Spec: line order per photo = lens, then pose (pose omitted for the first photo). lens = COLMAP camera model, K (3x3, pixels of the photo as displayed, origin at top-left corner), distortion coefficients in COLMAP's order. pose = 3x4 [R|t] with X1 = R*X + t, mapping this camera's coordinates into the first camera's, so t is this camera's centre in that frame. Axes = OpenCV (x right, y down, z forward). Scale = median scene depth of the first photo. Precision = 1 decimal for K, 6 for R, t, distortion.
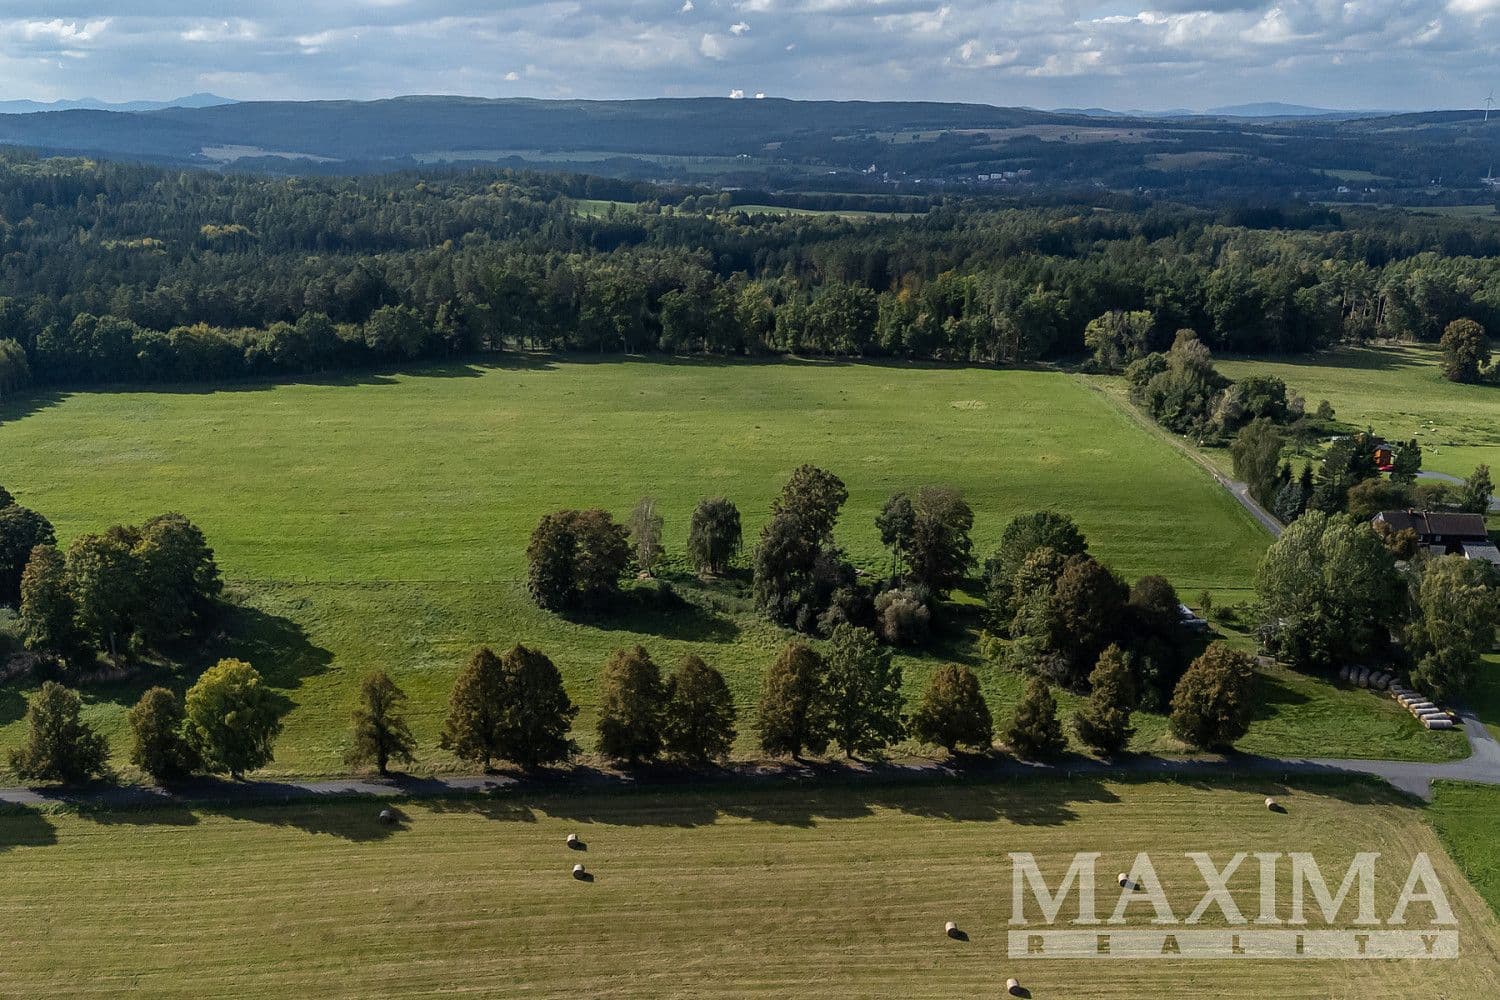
lens RADIAL K [[1269.6, 0, 750.0], [0, 1269.6, 500.0], [0, 0, 1]] dist [0.085567, -0.109985]
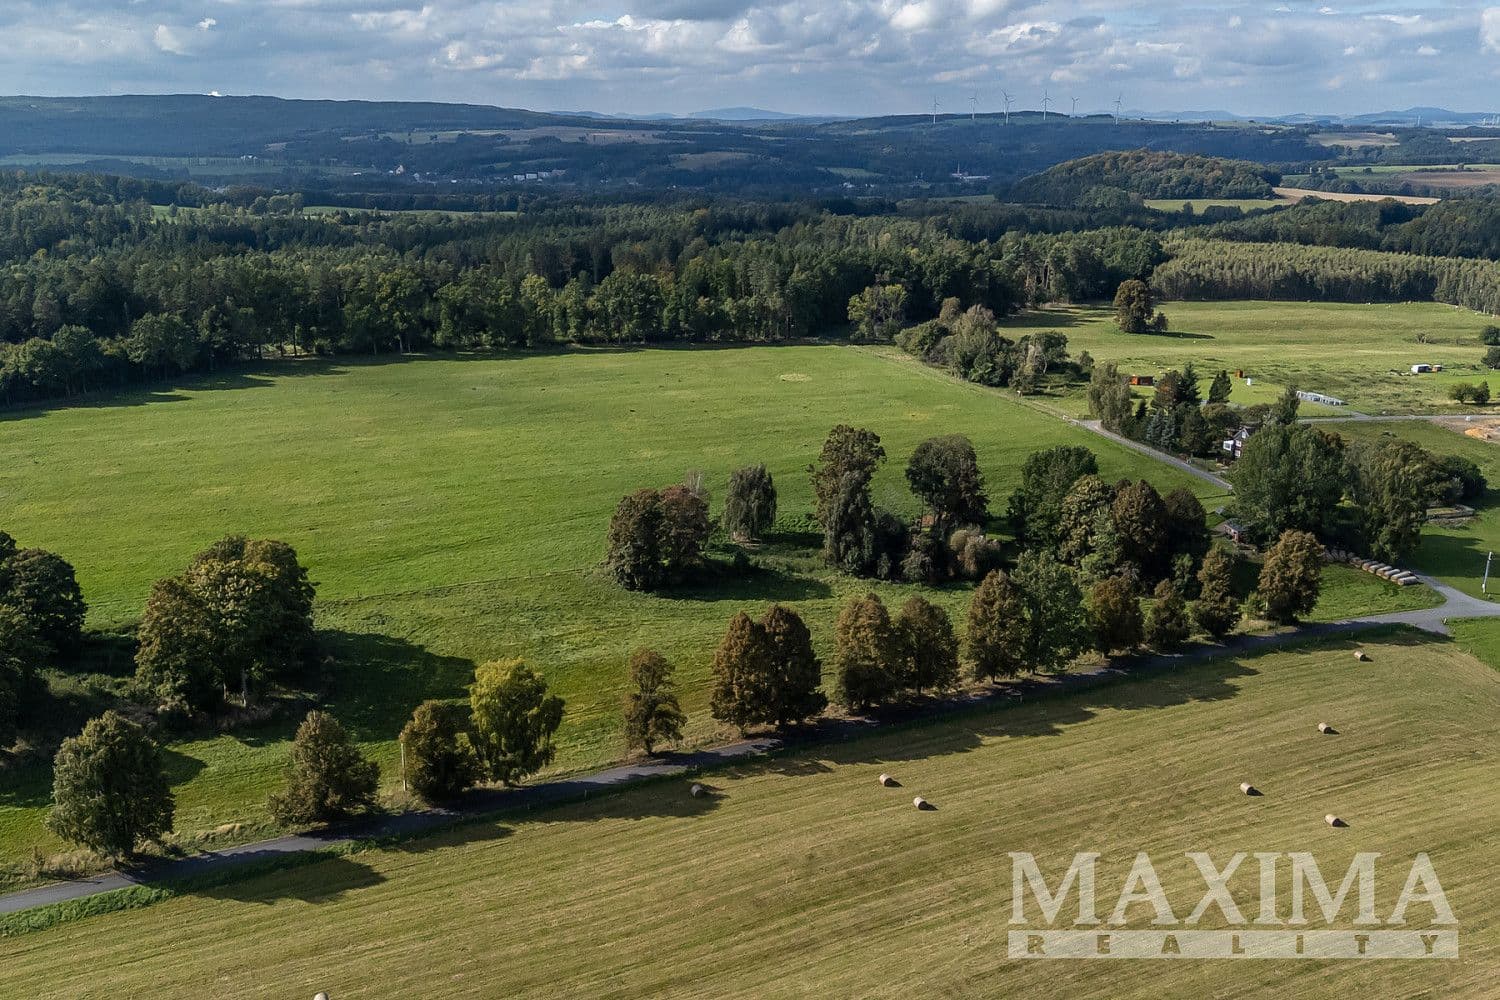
lens RADIAL K [[1269.6, 0, 750.0], [0, 1269.6, 500.0], [0, 0, 1]] dist [0.085567, -0.109985]
pose [[0.934679, -0.103393, 0.340124, -0.389000], [0.103685, 0.994459, 0.017369, 0.007404], [-0.340035, 0.019031, 0.940220, 0.039741]]
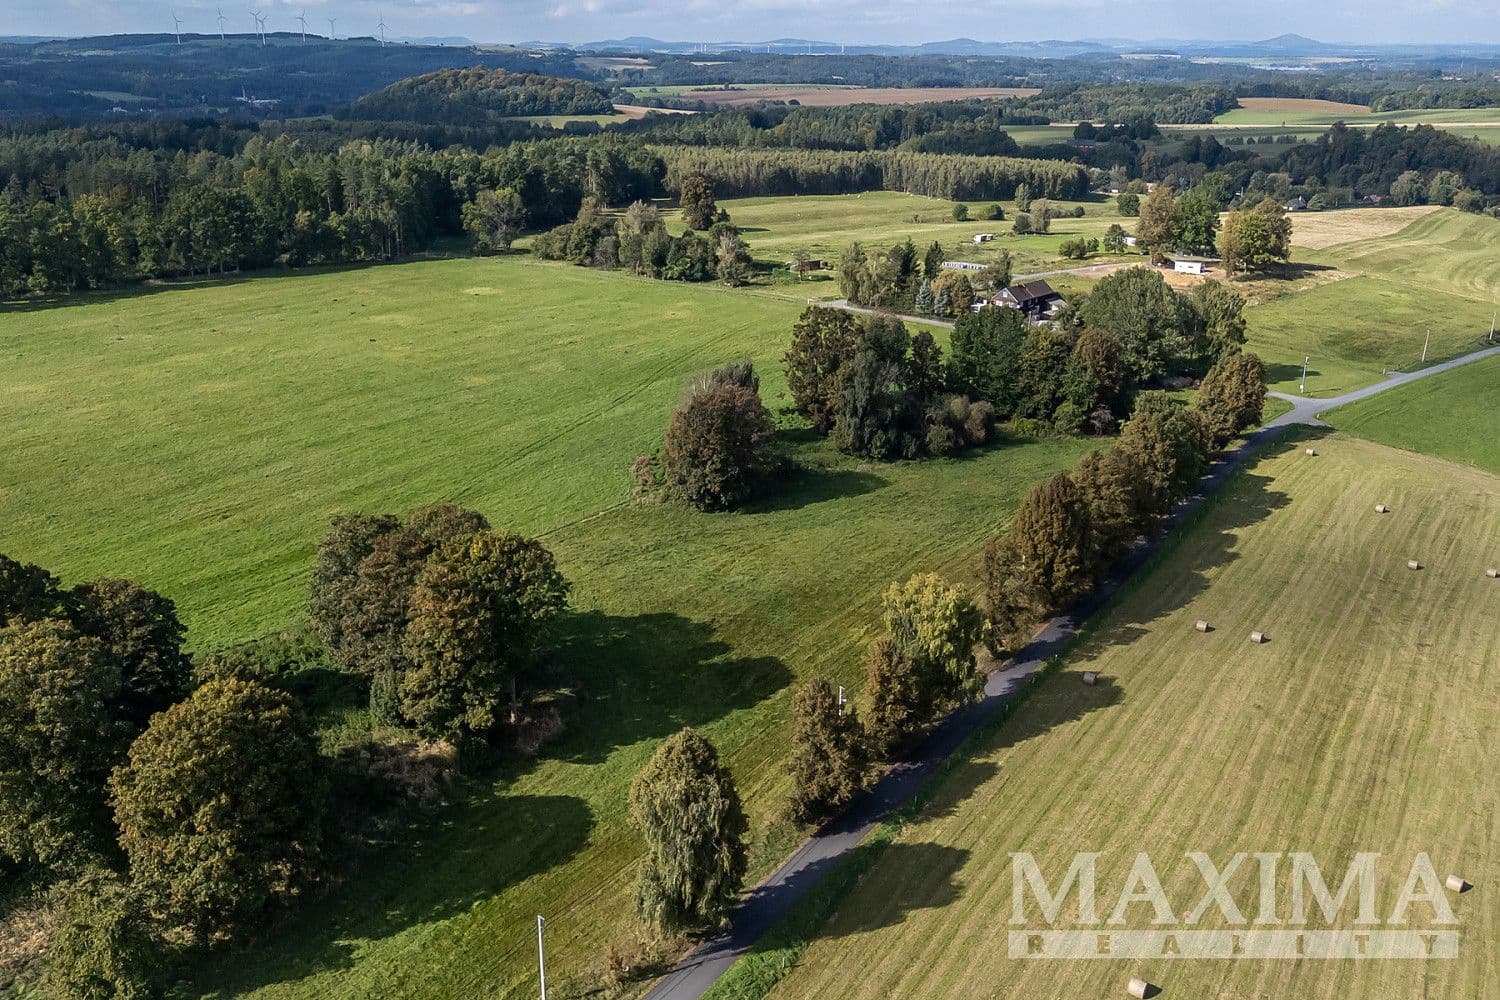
lens RADIAL K [[1269.6, 0, 750.0], [0, 1269.6, 500.0], [0, 0, 1]] dist [0.085567, -0.109985]
pose [[0.623739, -0.263149, 0.736004, -0.743594], [0.223189, 0.962382, 0.154942, -0.047577], [-0.749090, 0.067624, 0.659007, 0.400368]]
